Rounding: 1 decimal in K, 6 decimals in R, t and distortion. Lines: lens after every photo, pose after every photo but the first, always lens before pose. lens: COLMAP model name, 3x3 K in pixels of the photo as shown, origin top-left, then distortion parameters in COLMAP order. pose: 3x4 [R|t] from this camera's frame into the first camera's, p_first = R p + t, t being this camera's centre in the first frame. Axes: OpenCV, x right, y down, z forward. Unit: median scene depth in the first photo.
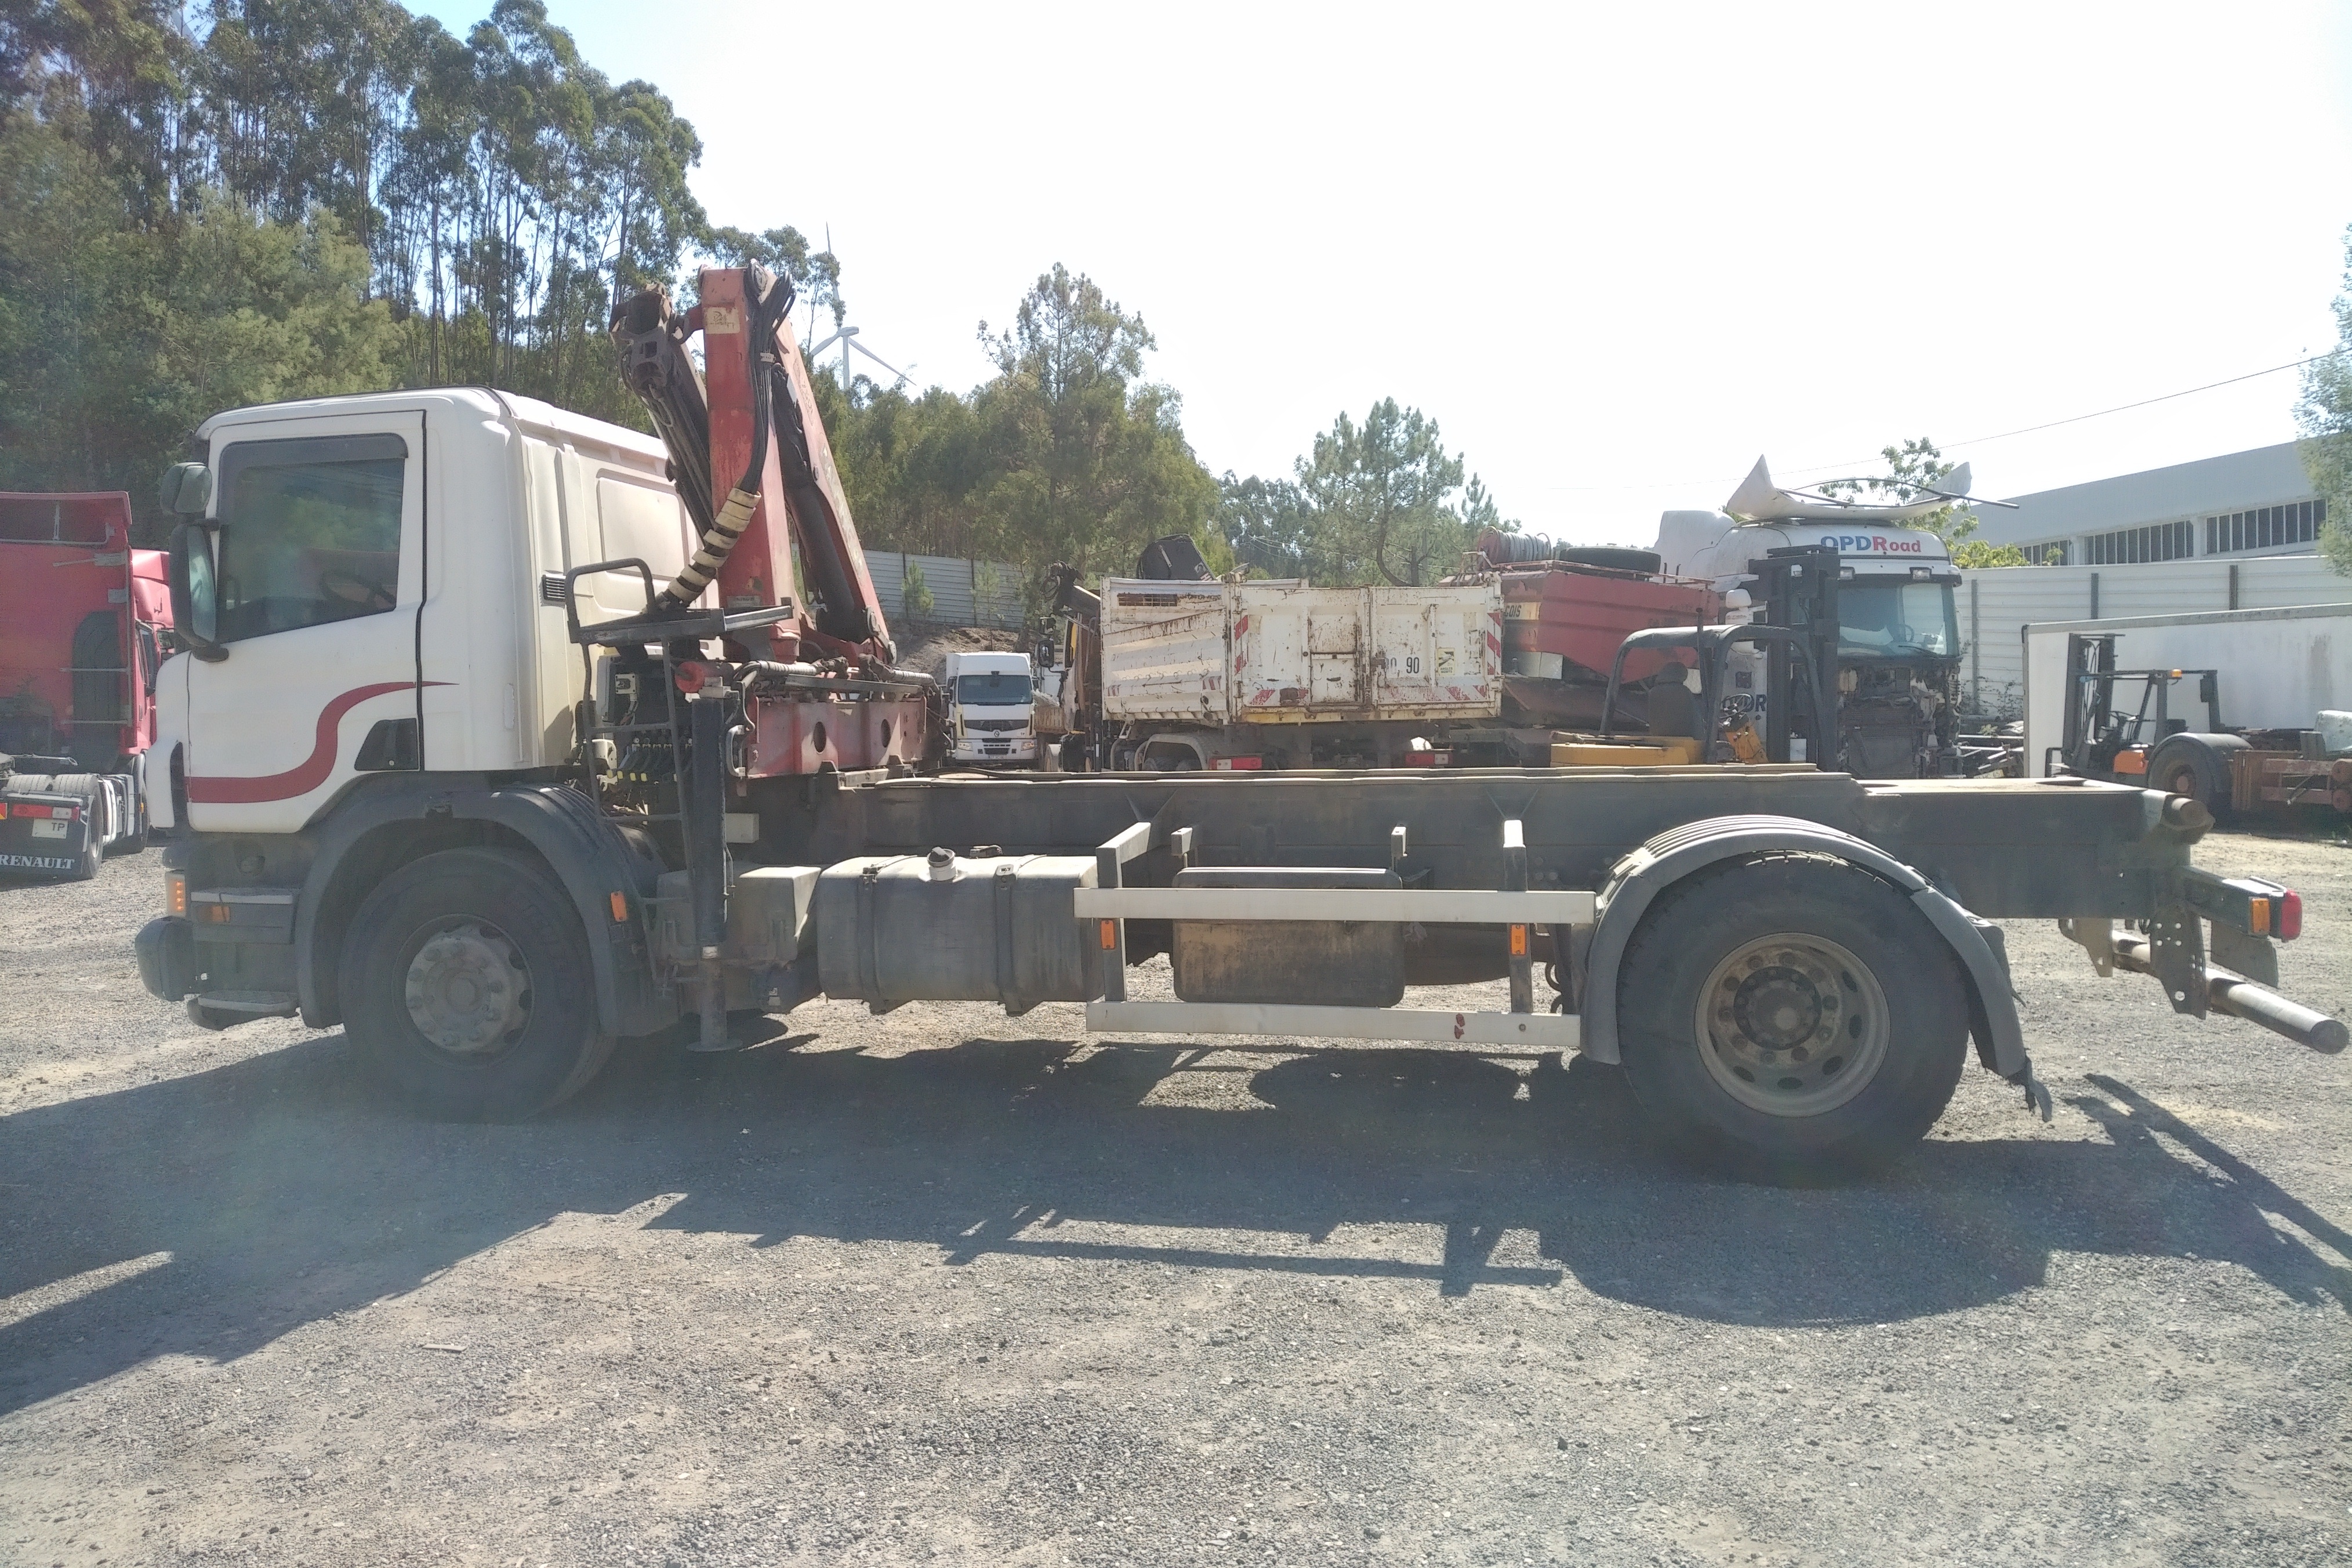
lens RADIAL K [[1728.6, 0, 1227.1], [0, 1728.6, 732.2], [0, 0, 1]] dist [0.019277, -0.011182]
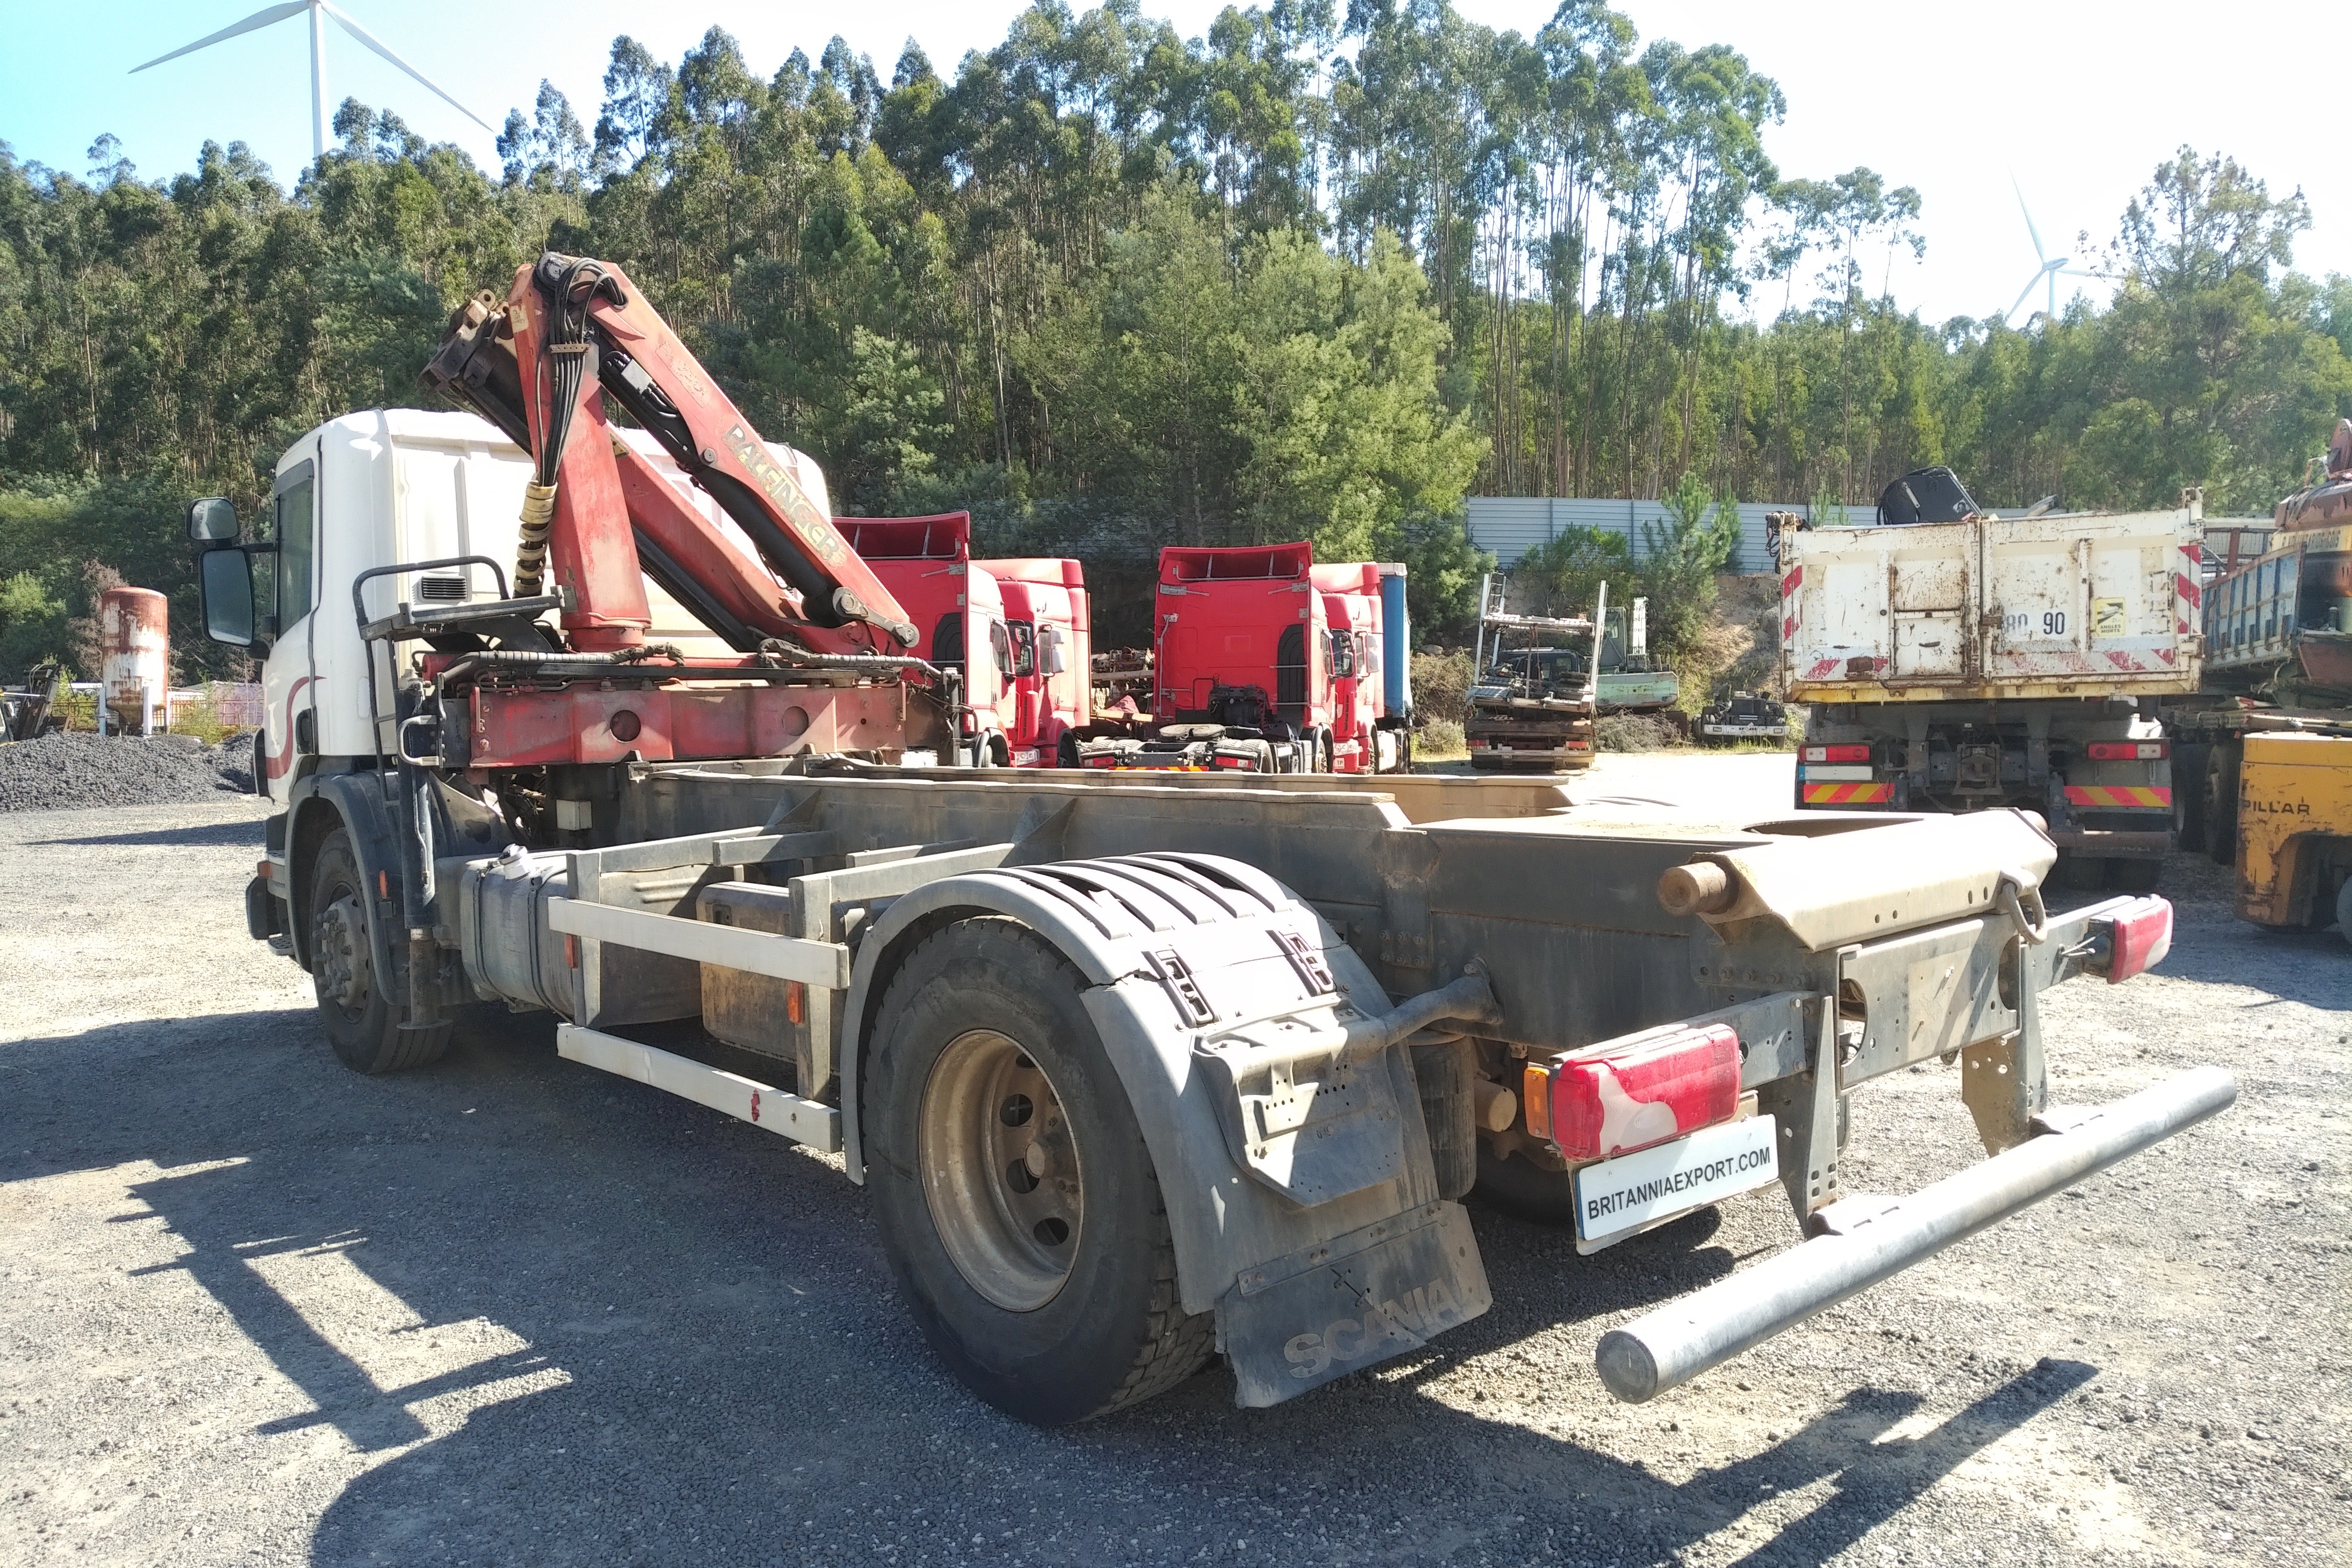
lens RADIAL K [[1728.6, 0, 1173.3], [0, 1728.6, 776.3], [0, 0, 1]] dist [0.019277, -0.011182]
pose [[0.789248, 0.023410, -0.613629, 0.237111], [0.001524, 0.999195, 0.040079, -0.003091], [0.614073, -0.032568, 0.788577, 0.156051]]
